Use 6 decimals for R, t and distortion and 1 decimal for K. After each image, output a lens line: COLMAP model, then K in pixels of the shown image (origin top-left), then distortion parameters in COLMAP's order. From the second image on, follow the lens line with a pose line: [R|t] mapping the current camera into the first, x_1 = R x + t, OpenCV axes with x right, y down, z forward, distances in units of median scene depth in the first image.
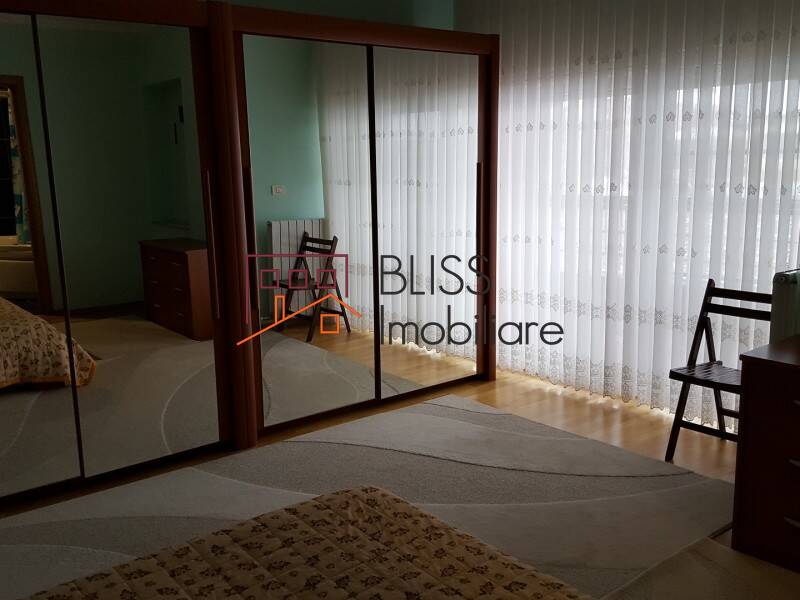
lens RADIAL K [[768.0, 0, 400.0], [0, 768.0, 300.0], [0, 0, 1]] dist [0.074733, -0.005089]
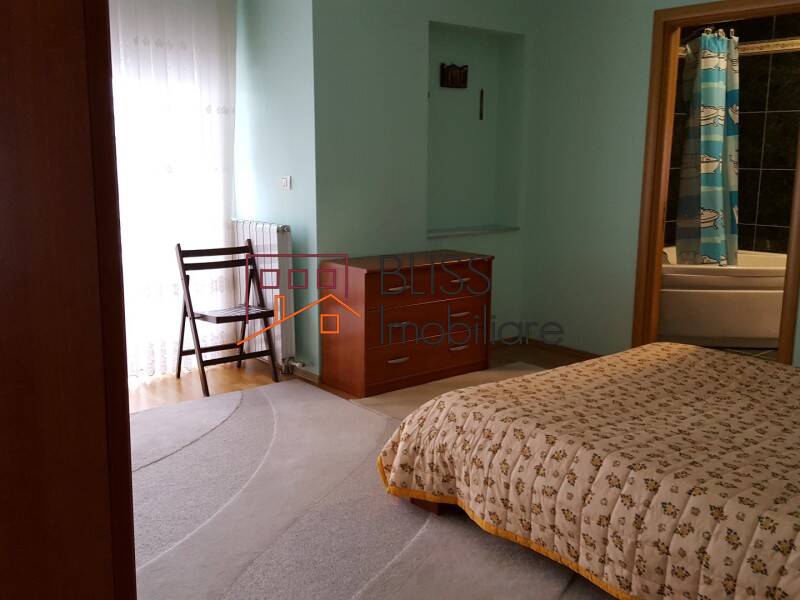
lens RADIAL K [[768.0, 0, 400.0], [0, 768.0, 300.0], [0, 0, 1]] dist [0.074733, -0.005089]
pose [[0.005781, -0.150470, 0.988598, -1.420312], [0.162109, 0.975678, 0.147556, -0.114001], [-0.986756, 0.159408, 0.030033, 1.161452]]
